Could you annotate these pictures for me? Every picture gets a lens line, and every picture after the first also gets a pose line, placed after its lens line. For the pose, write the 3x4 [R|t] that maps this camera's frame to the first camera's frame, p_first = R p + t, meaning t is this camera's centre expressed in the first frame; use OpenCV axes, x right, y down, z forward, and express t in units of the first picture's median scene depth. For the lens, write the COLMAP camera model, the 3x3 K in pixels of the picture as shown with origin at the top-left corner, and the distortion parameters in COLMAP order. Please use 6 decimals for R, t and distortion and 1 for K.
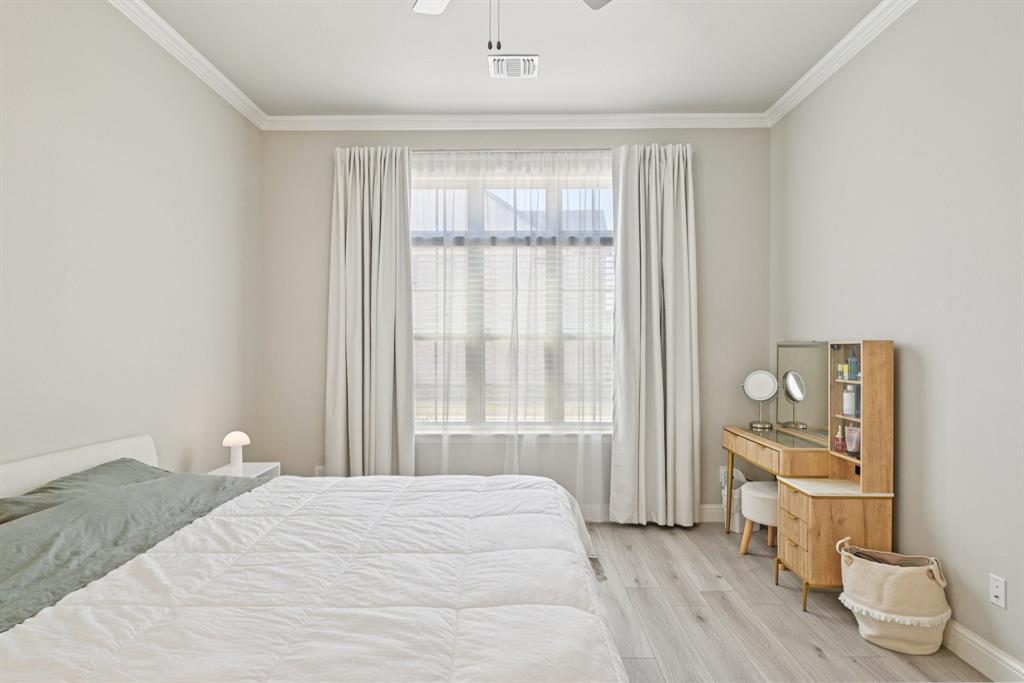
lens RADIAL K [[540.9, 0, 514.9], [0, 540.9, 341.5], [0, 0, 1]] dist [0.000223, 0.000824]
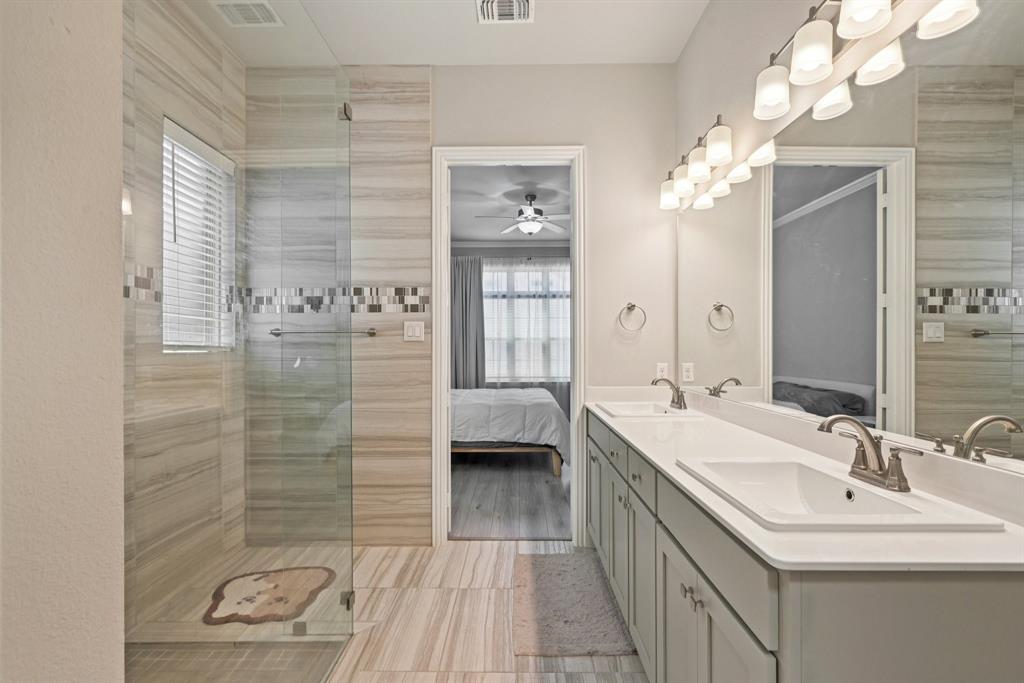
lens RADIAL K [[467.4, 0, 511.9], [0, 467.4, 349.0], [0, 0, 1]] dist [0.002543, -0.000984]
pose [[0.999903, -0.002916, 0.013613, -0.099347], [0.002845, 0.999982, 0.005294, 0.023987], [-0.013628, -0.005255, 0.999893, -0.972239]]
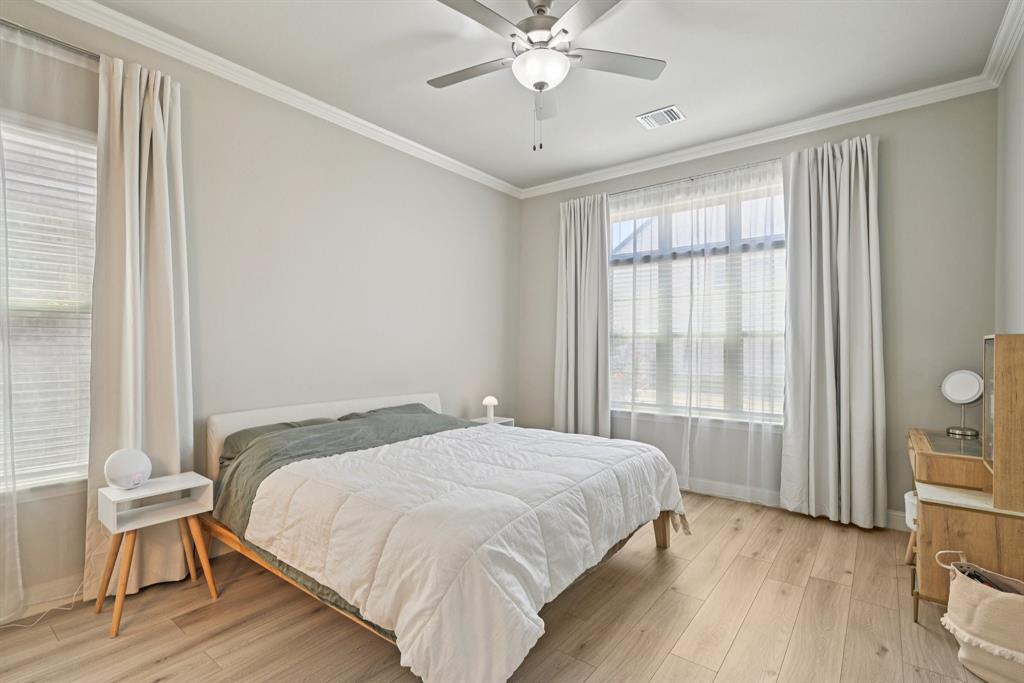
lens RADIAL K [[467.4, 0, 518.5], [0, 467.4, 337.4], [0, 0, 1]] dist [0.002543, -0.000984]
pose [[0.803098, -0.008001, -0.595794, 0.308050], [0.003390, 0.999955, -0.008858, 0.004452], [0.595838, 0.005094, 0.803089, -0.046586]]
